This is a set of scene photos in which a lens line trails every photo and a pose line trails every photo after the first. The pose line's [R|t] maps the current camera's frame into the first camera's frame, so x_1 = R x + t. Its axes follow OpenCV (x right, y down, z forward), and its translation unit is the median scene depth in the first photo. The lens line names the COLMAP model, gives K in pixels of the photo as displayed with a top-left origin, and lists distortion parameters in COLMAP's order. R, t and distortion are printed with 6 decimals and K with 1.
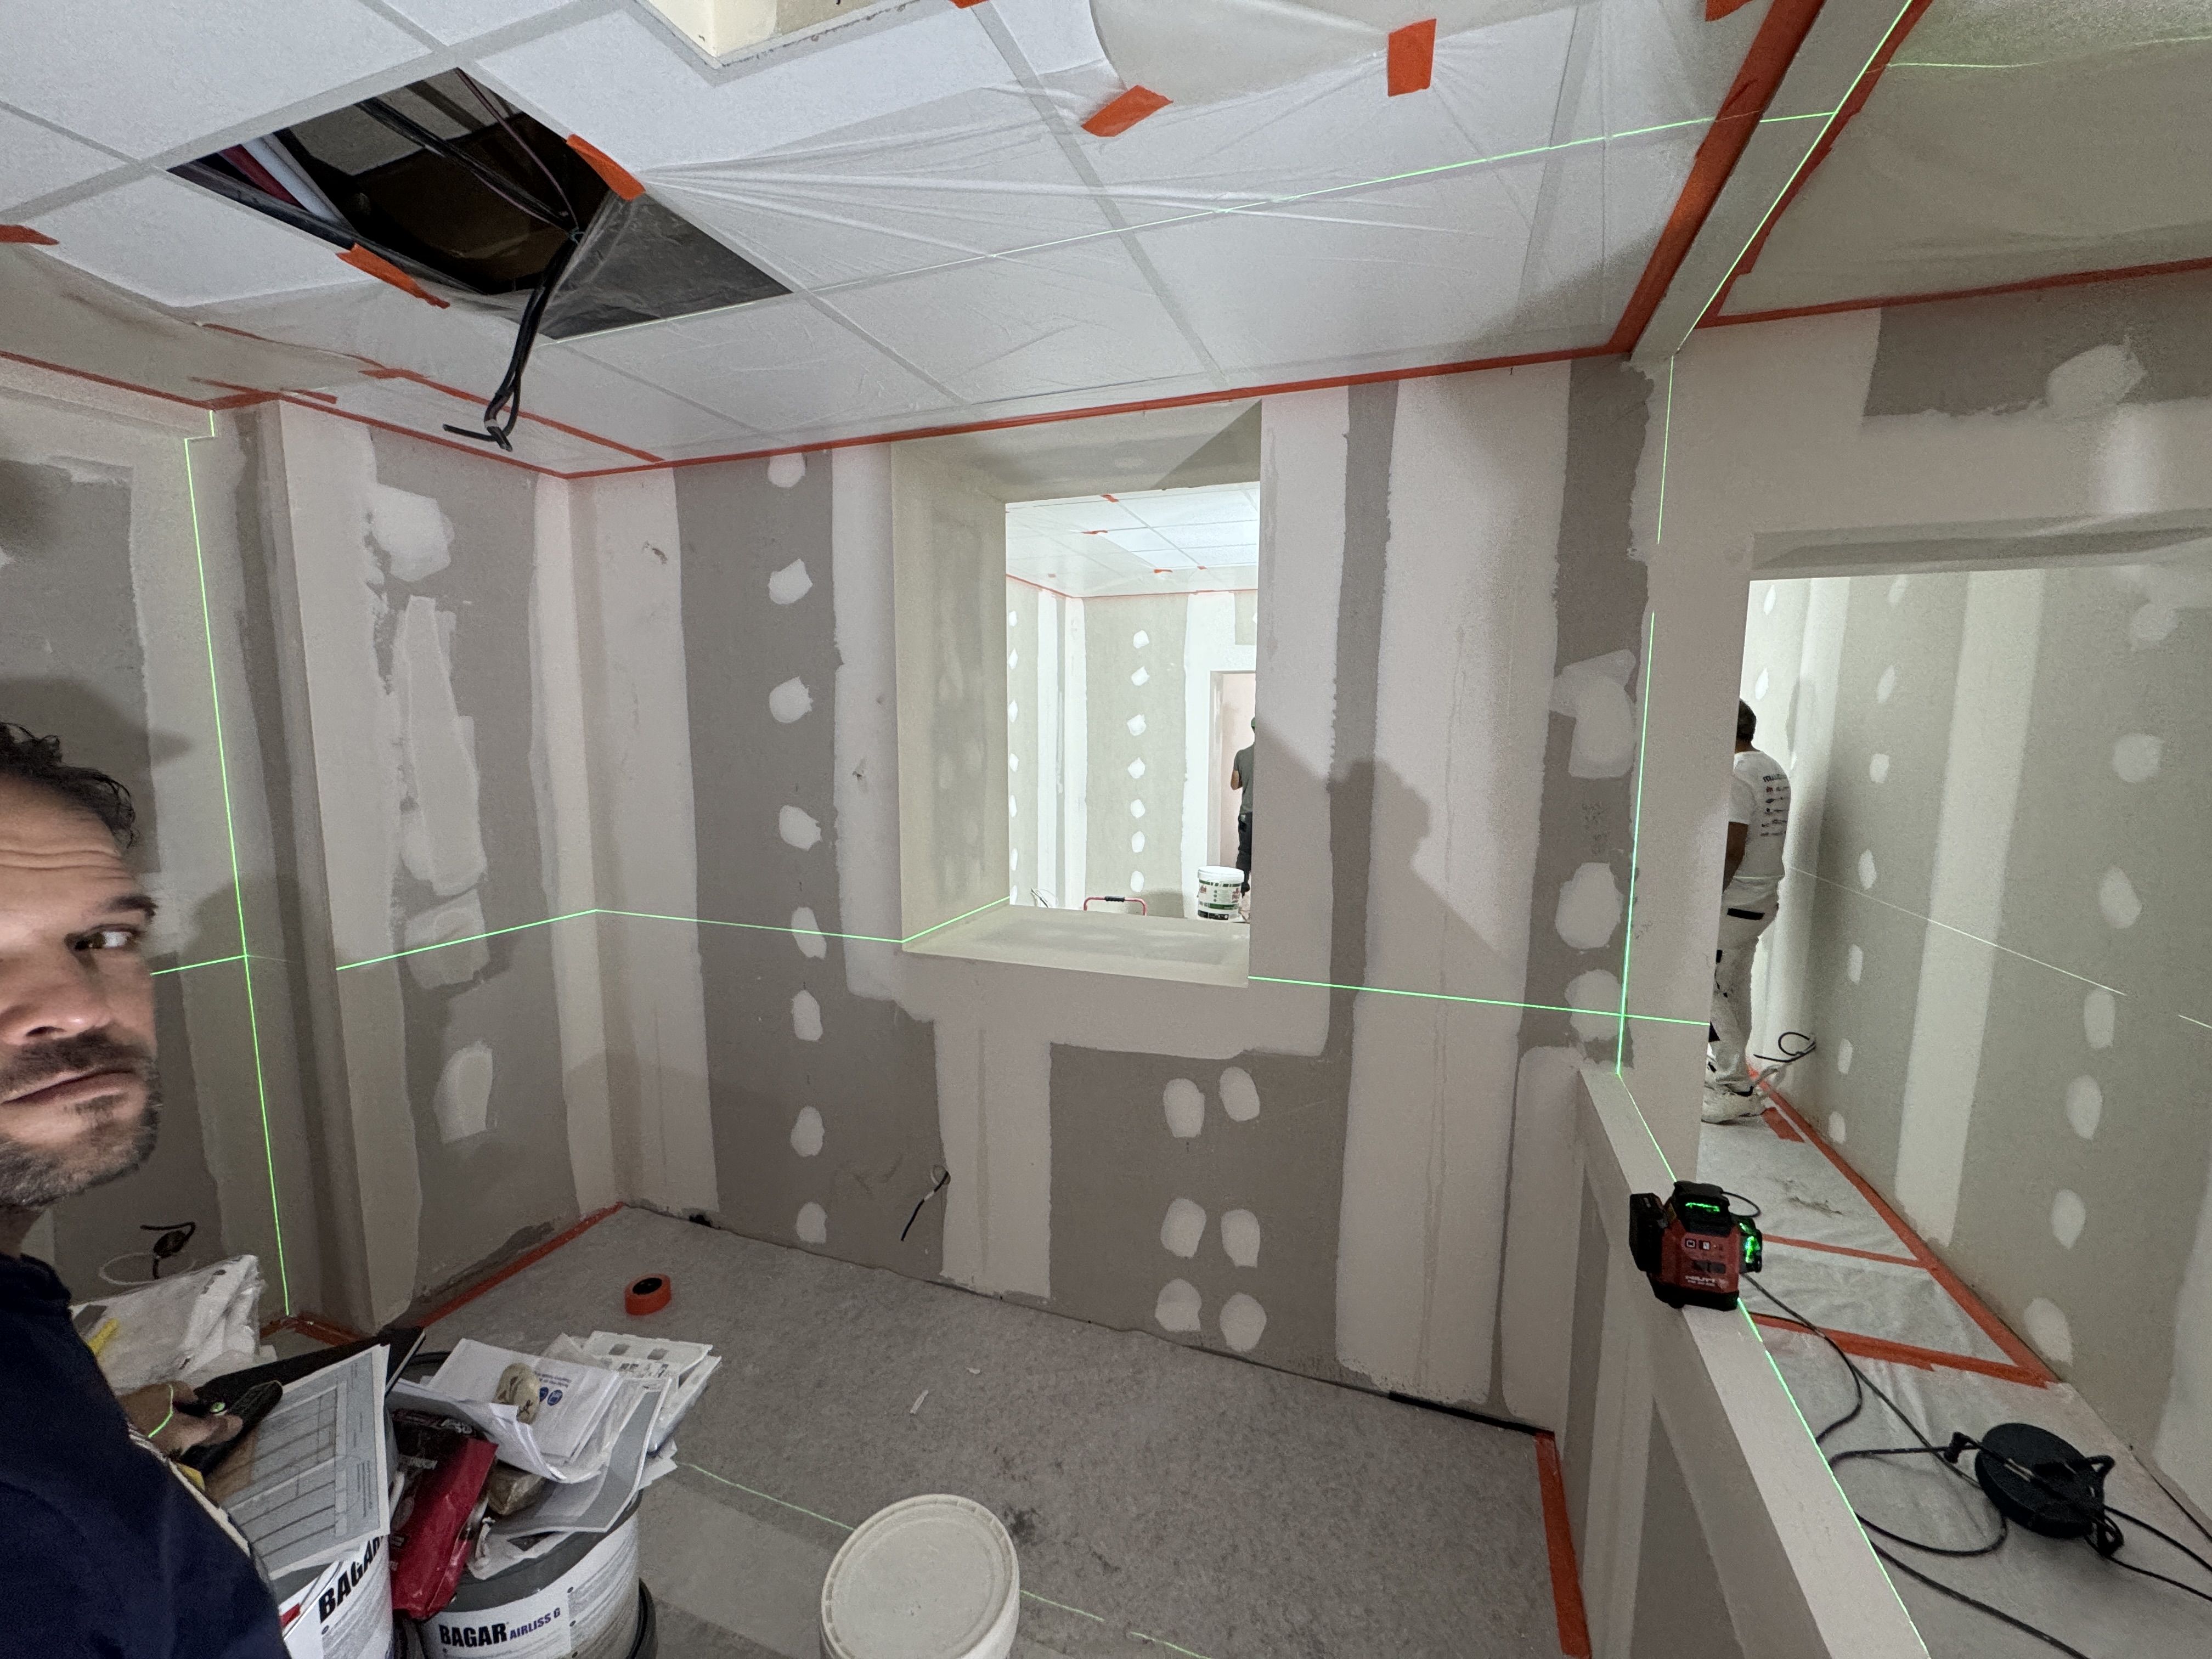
lens RADIAL K [[876.6, 0, 1106.0], [0, 876.6, 829.5], [0, 0, 1]] dist [-0.000687, 0.000103]
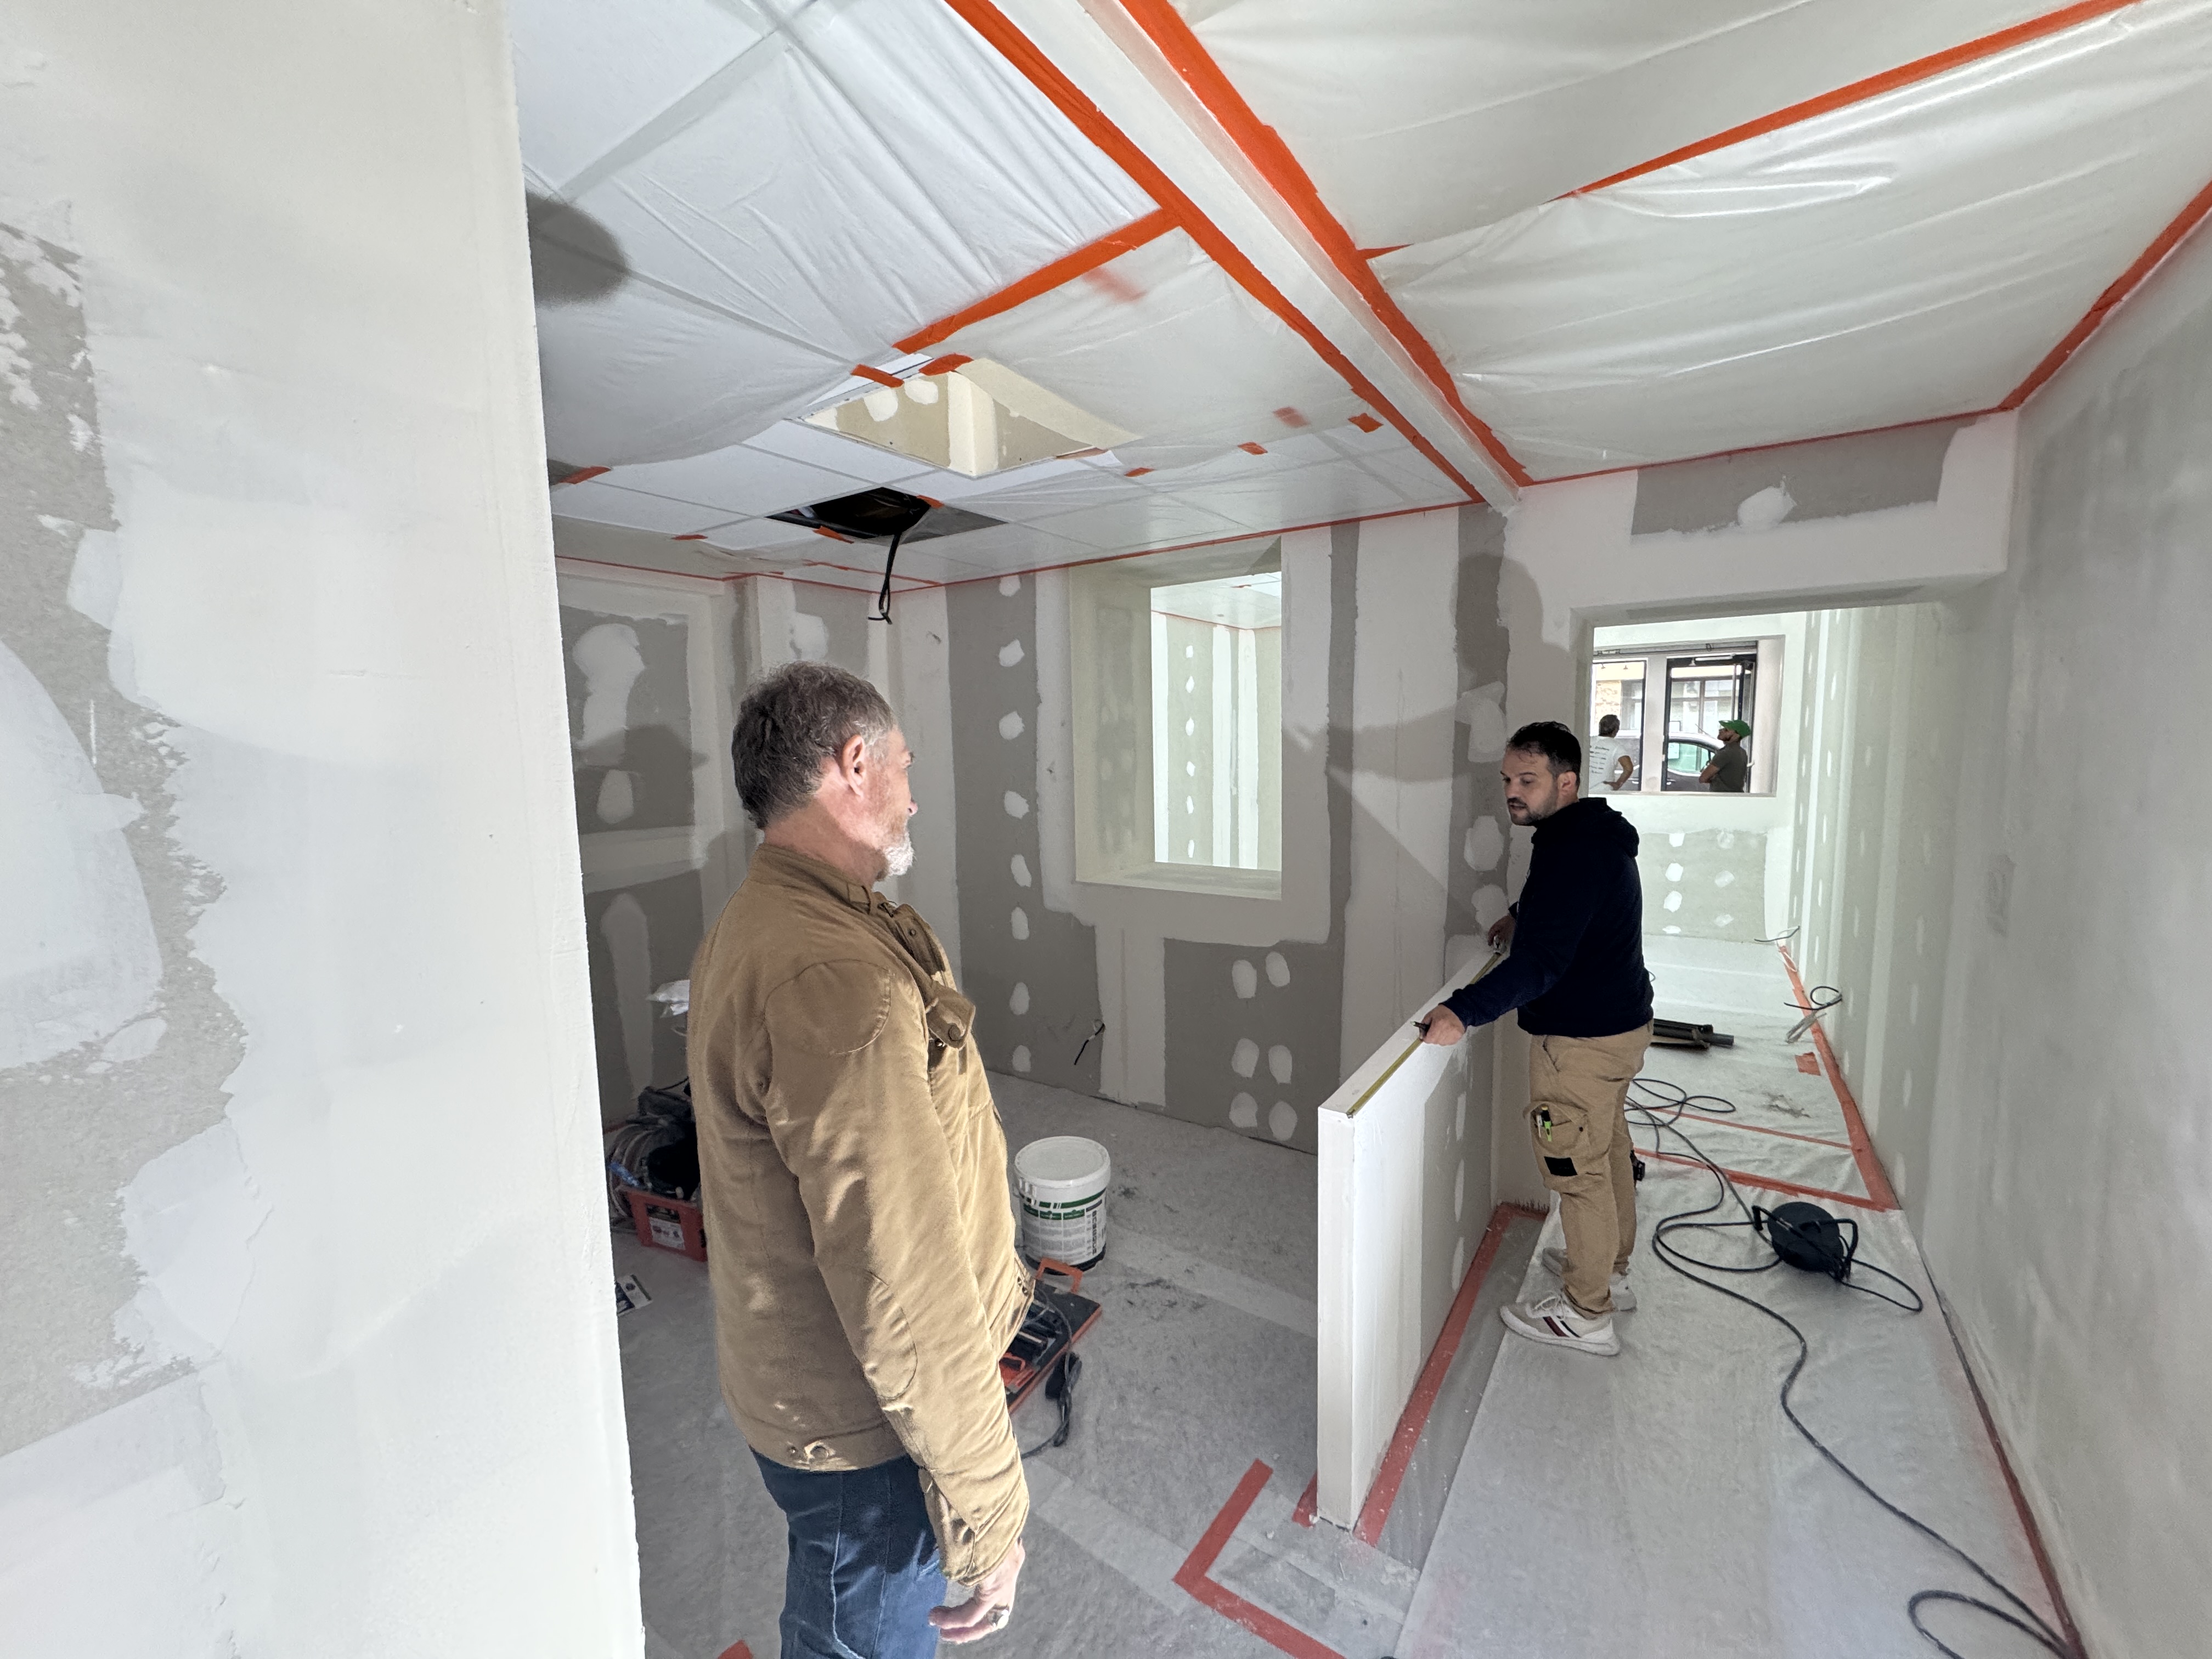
lens RADIAL K [[876.6, 0, 1106.0], [0, 876.6, 829.5], [0, 0, 1]] dist [-0.000687, 0.000103]
pose [[0.968412, 0.002991, -0.249336, 0.223151], [-0.007088, 0.999854, -0.015537, 0.071598], [0.249253, 0.016813, 0.968292, -0.545066]]
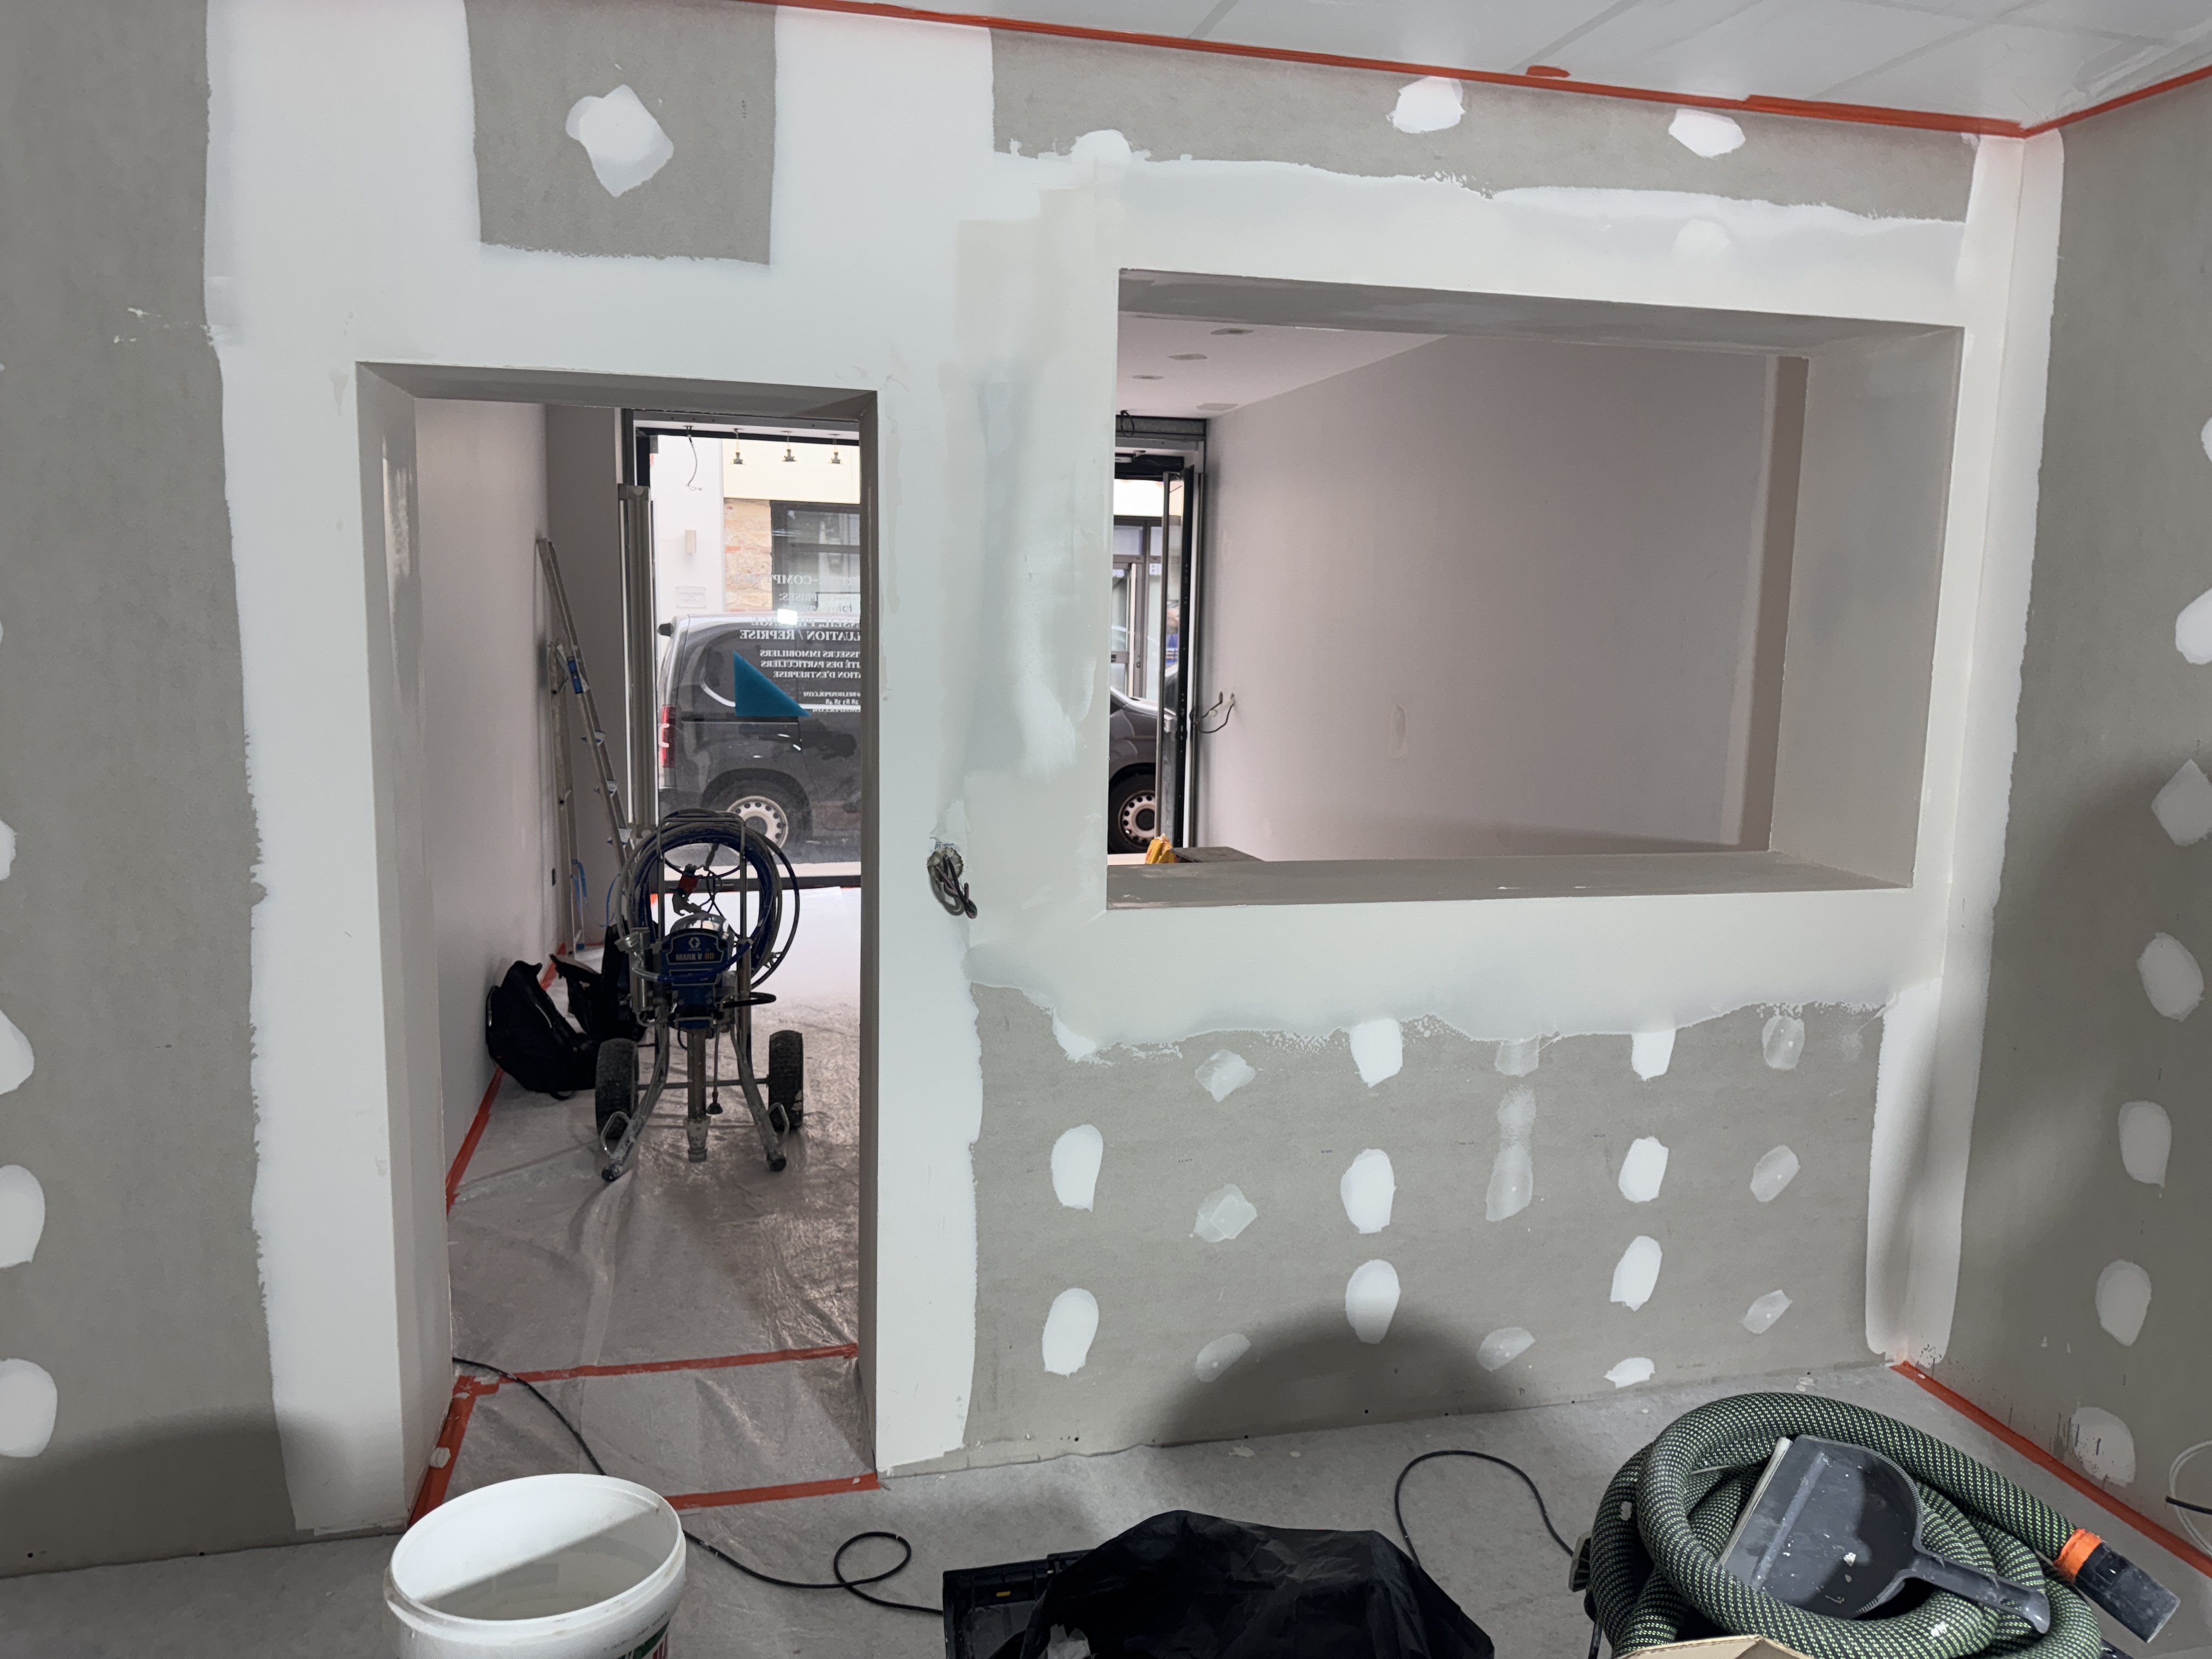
lens RADIAL K [[1572.1, 0, 1106.0], [0, 1572.1, 829.5], [0, 0, 1]] dist [0.000223, -0.000032]
pose [[0.835011, -0.063805, 0.546522, 0.159018], [0.048868, 0.997928, 0.041842, -0.218651], [-0.548059, -0.008232, 0.836399, 1.674491]]
